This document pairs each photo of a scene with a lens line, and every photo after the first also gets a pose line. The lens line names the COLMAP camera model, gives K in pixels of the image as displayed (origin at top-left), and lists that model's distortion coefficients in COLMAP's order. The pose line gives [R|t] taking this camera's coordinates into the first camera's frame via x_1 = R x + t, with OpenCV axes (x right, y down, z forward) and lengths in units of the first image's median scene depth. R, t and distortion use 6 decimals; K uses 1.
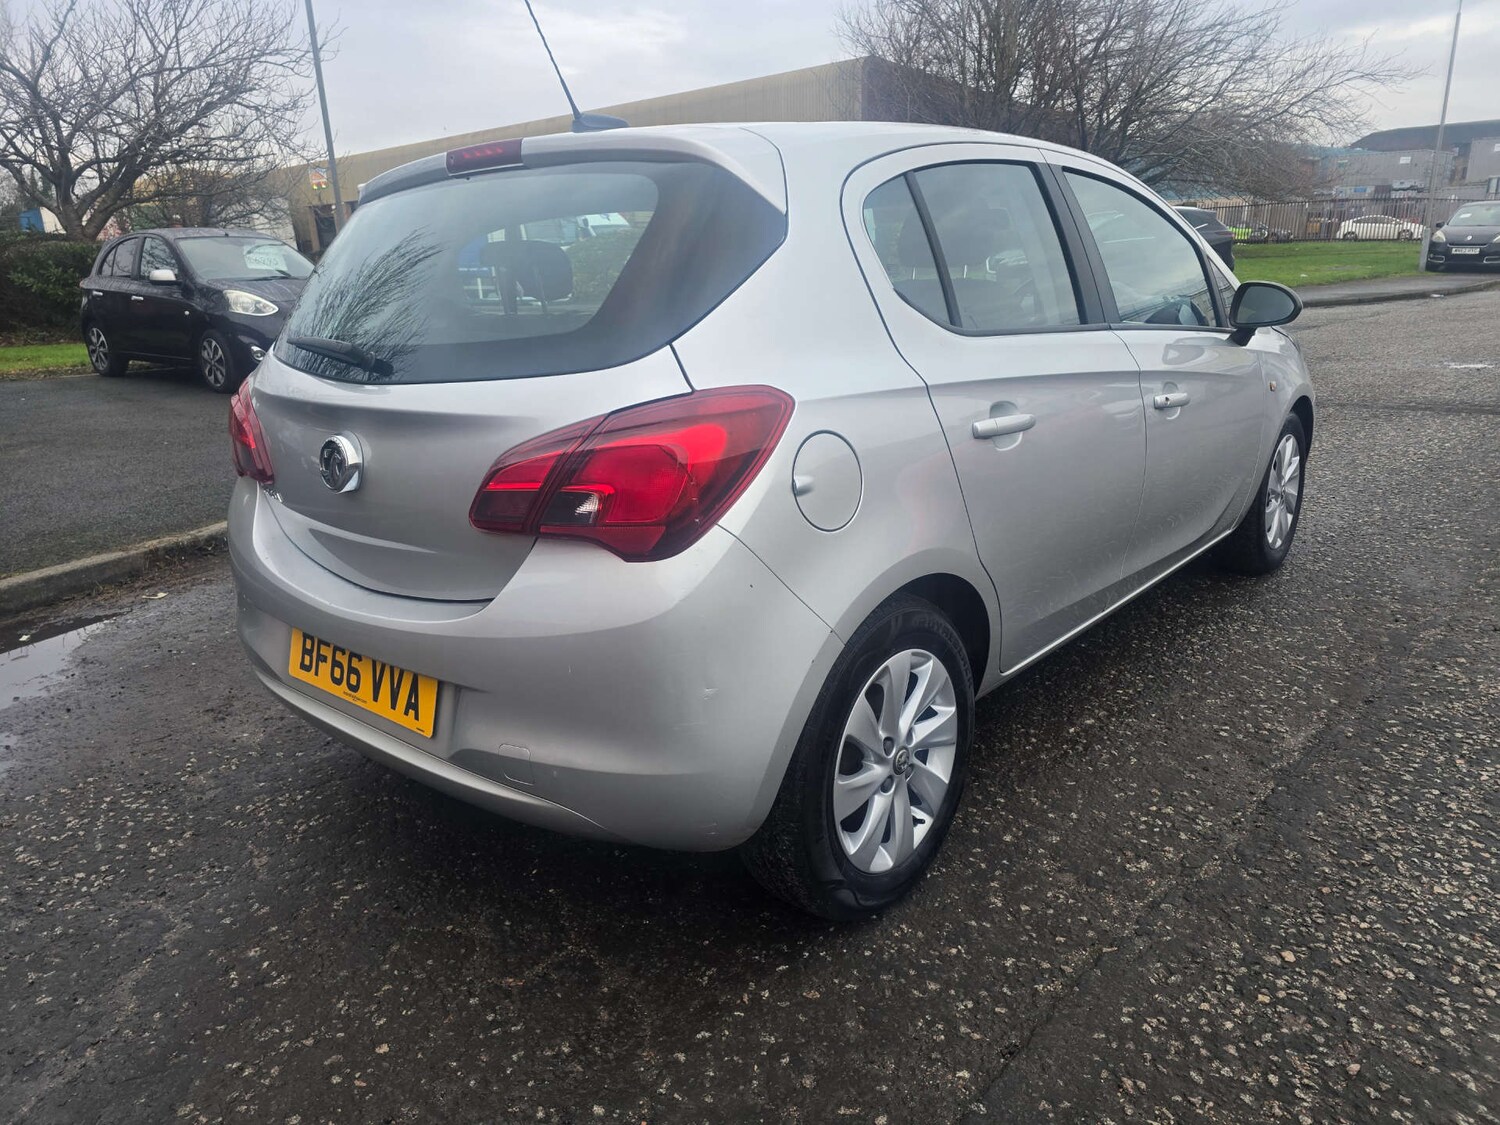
lens RADIAL K [[998.4, 0, 761.2], [0, 998.4, 567.0], [0, 0, 1]] dist [0.056648, -0.046541]
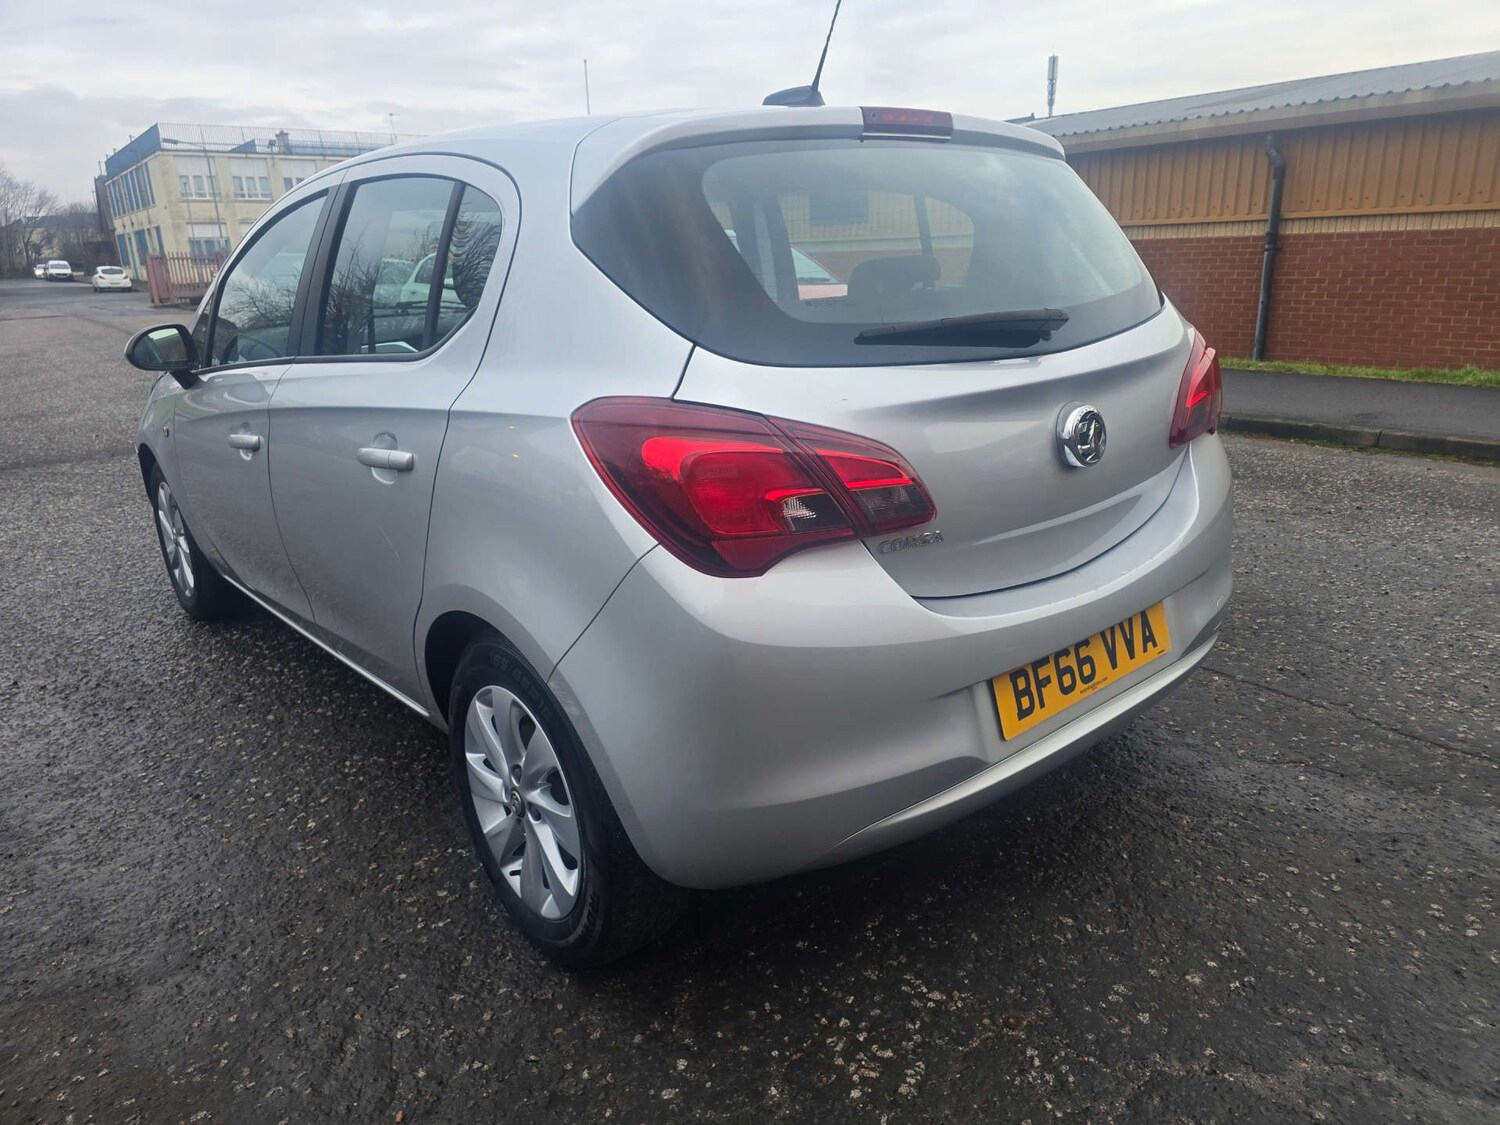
lens RADIAL K [[1007.1, 0, 759.0], [0, 1007.1, 555.8], [0, 0, 1]] dist [0.043218, -0.034689]
pose [[0.158119, -0.249061, 0.955493, -1.272459], [0.321483, 0.927928, 0.188675, -0.249590], [-0.933621, 0.277341, 0.226791, 1.007024]]
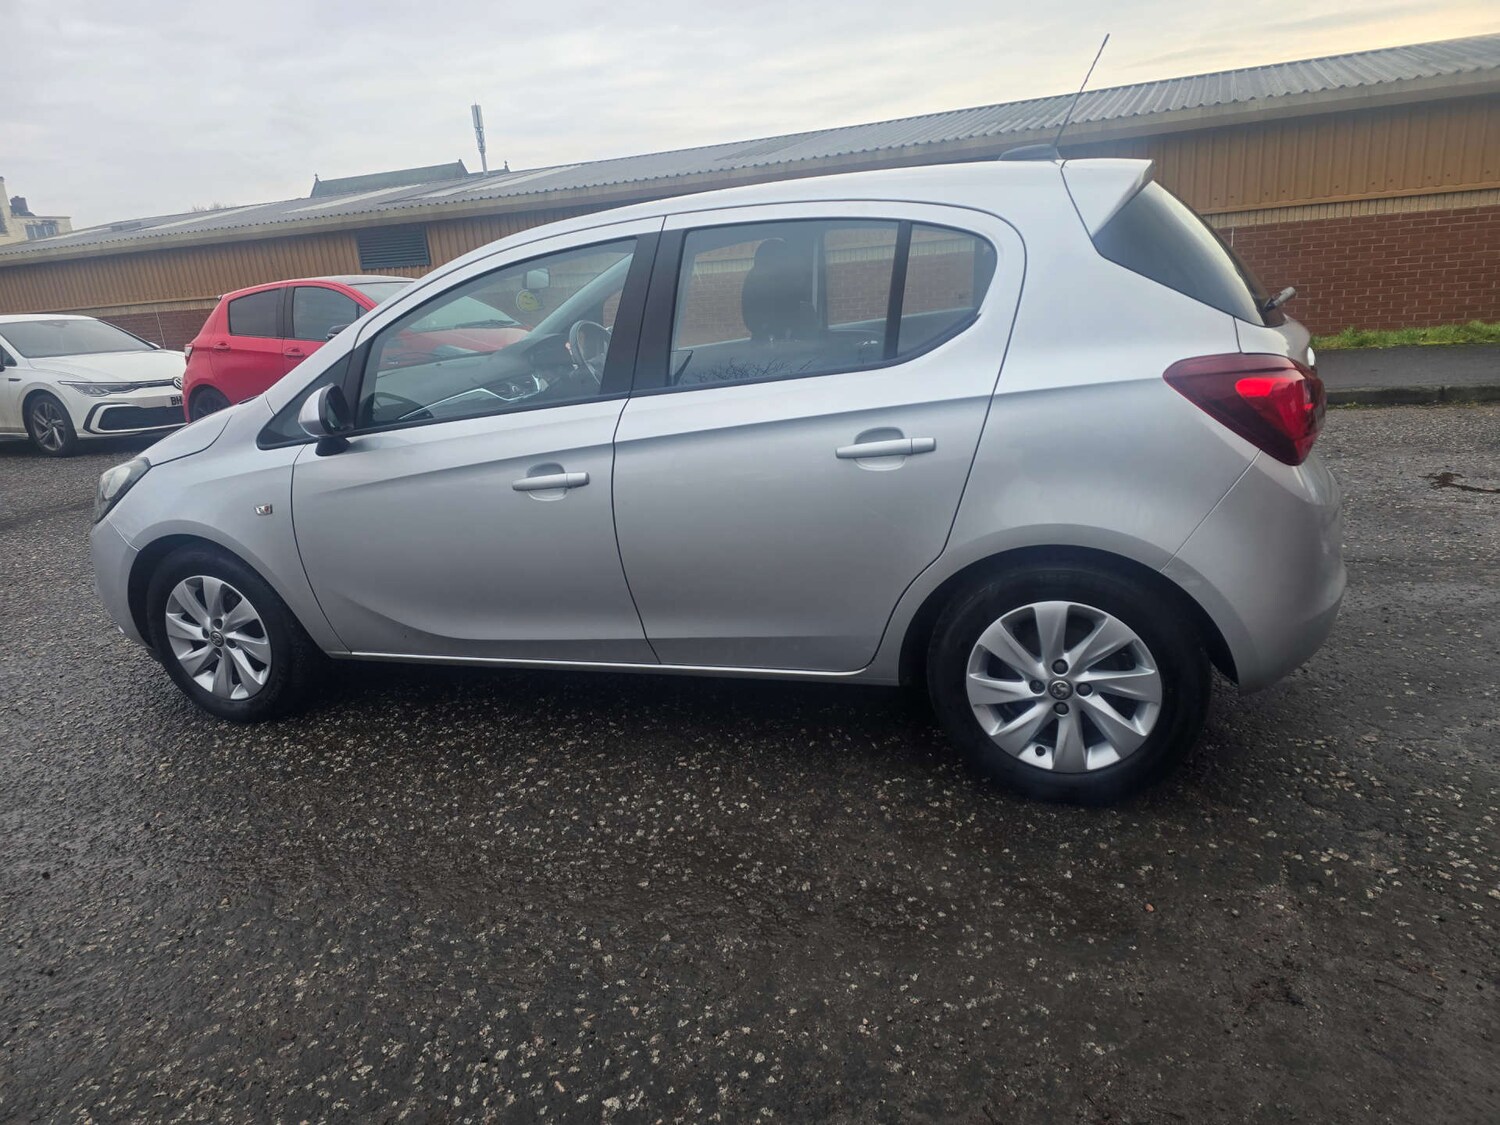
lens RADIAL K [[998.4, 0, 743.5], [0, 998.4, 559.0], [0, 0, 1]] dist [0.056648, -0.046541]
pose [[-0.335331, -0.199104, 0.920821, -1.413253], [0.373290, 0.869331, 0.323910, -0.584400], [-0.864990, 0.452350, -0.217190, 1.963685]]
